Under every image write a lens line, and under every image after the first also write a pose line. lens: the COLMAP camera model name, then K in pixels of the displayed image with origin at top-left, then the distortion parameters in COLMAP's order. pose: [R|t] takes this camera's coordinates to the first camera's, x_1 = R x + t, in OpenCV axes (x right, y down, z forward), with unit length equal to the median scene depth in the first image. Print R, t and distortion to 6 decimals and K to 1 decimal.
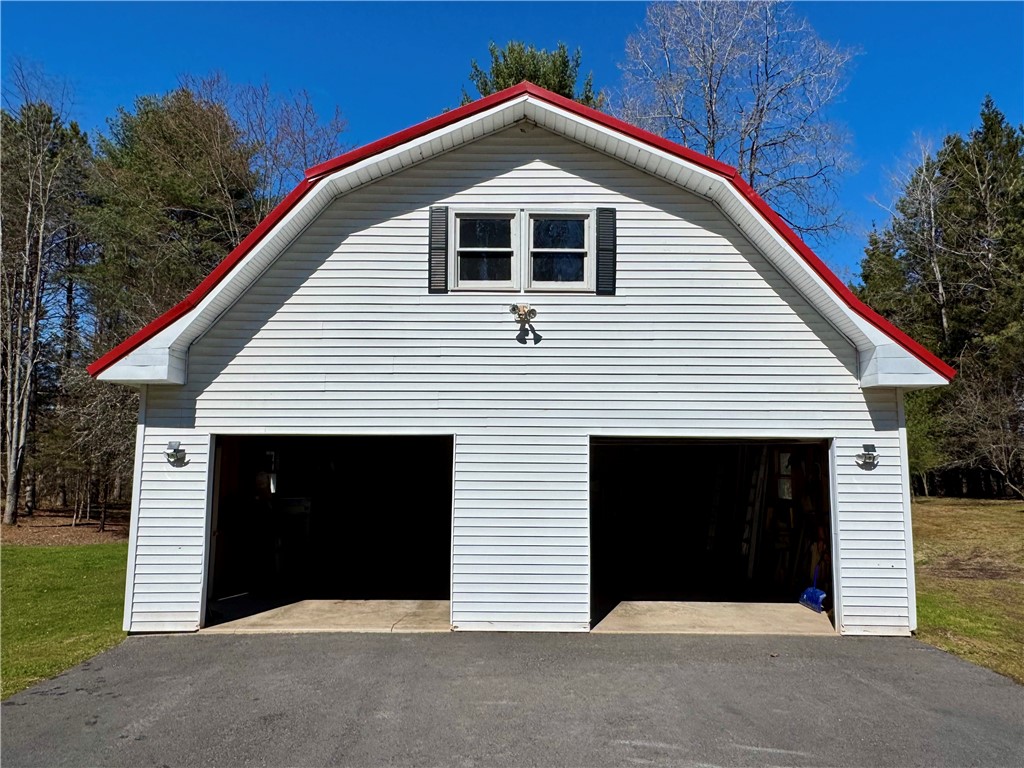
lens RADIAL K [[692.9, 0, 522.3], [0, 692.9, 389.2], [0, 0, 1]] dist [-0.018045, 0.016707]
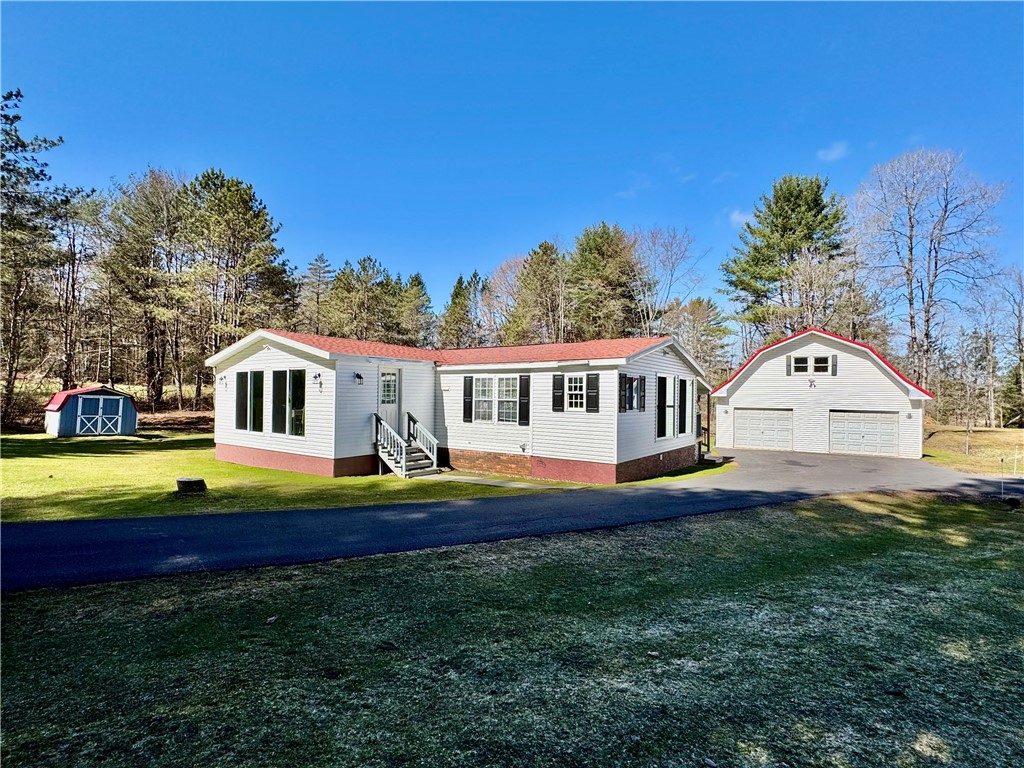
lens RADIAL K [[516.6, 0, 506.0], [0, 516.6, 381.6], [0, 0, 1]] dist [-0.001246, -0.001310]
pose [[0.889748, -0.003296, -0.456439, -0.220483], [0.041603, 0.996397, 0.073904, -0.413282], [0.454551, -0.084745, 0.886680, -2.670651]]
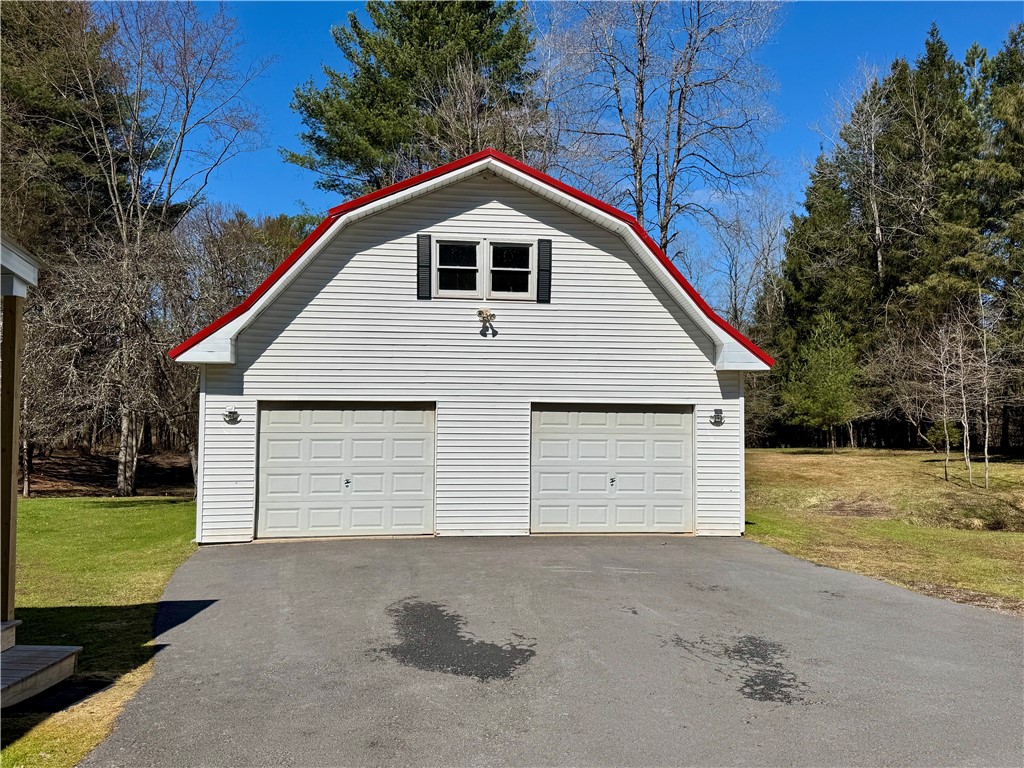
lens RADIAL K [[879.8, 0, 532.1], [0, 879.8, 375.7], [0, 0, 1]] dist [0.042087, -0.031870]
pose [[0.990270, 0.007599, 0.138952, -0.149592], [-0.017258, 0.997506, 0.068437, -0.109500], [-0.138085, -0.070169, 0.987932, -0.774862]]
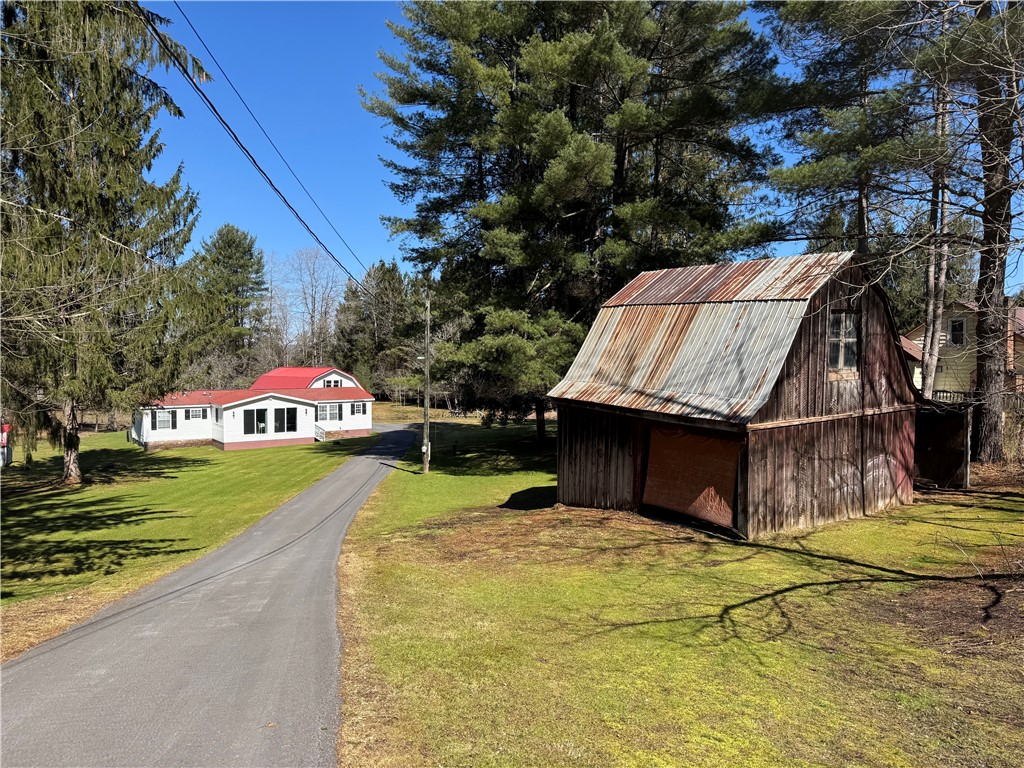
lens RADIAL K [[724.0, 0, 520.2], [0, 724.0, 392.5], [0, 0, 1]] dist [0.085552, 0.000986]
pose [[0.738783, -0.030328, 0.673261, -4.773645], [-0.078940, 0.988216, 0.131139, -1.584276], [-0.669304, -0.150030, 0.727683, -7.911848]]
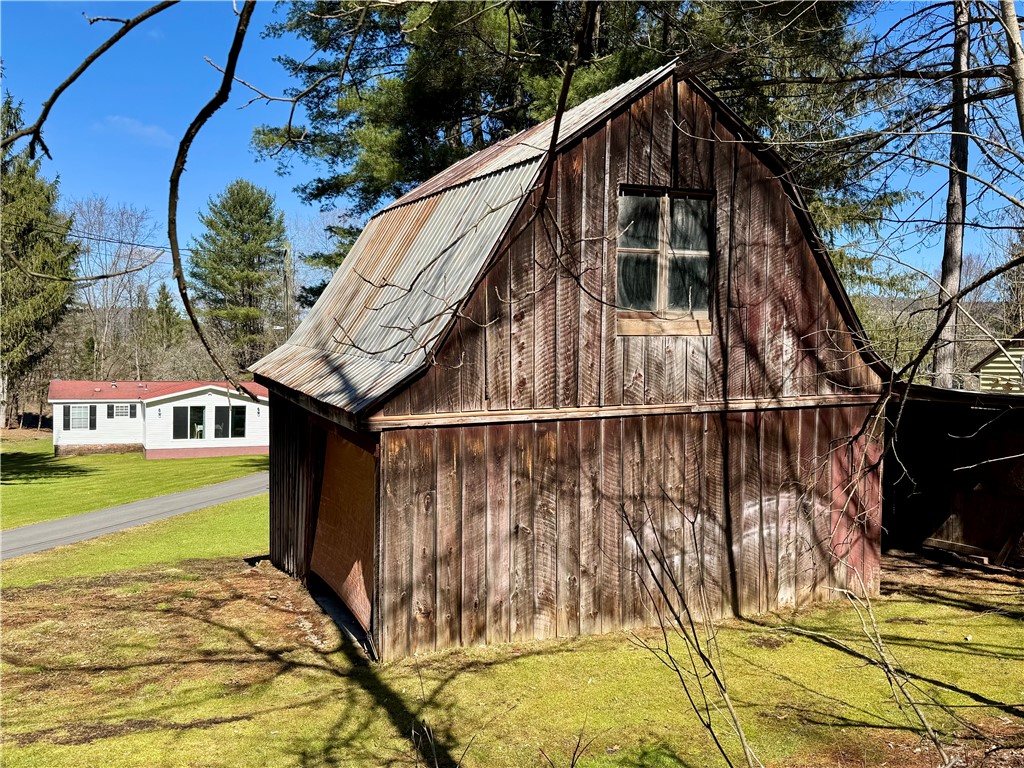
lens RADIAL K [[912.7, 0, 501.7], [0, 912.7, 382.5], [0, 0, 1]] dist [0.128071, -0.024533]
pose [[0.852487, -0.002375, 0.522743, -3.551120], [-0.074341, 0.989275, 0.125729, -1.495256], [-0.517435, -0.146044, 0.843168, -7.957764]]
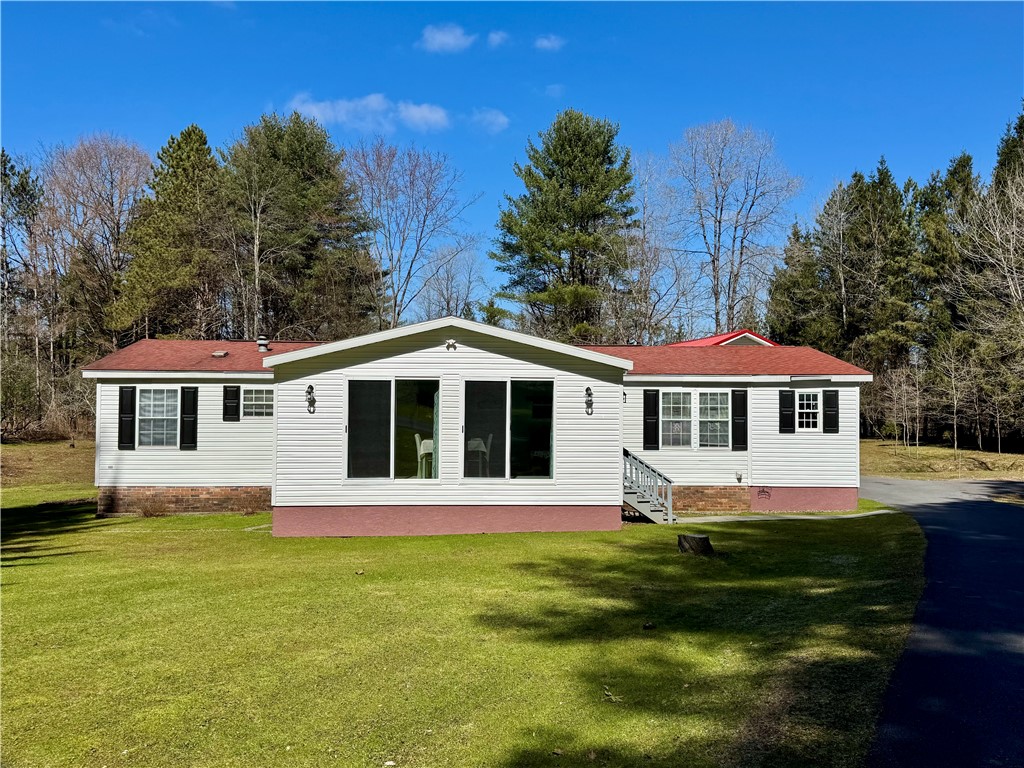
lens RADIAL K [[879.8, 0, 510.3], [0, 879.8, 383.5], [0, 0, 1]] dist [0.042087, -0.031870]
pose [[0.980900, 0.009285, 0.194292, -2.149292], [-0.027072, 0.995655, 0.089092, -0.529823], [-0.192621, -0.092650, 0.976890, -3.420818]]
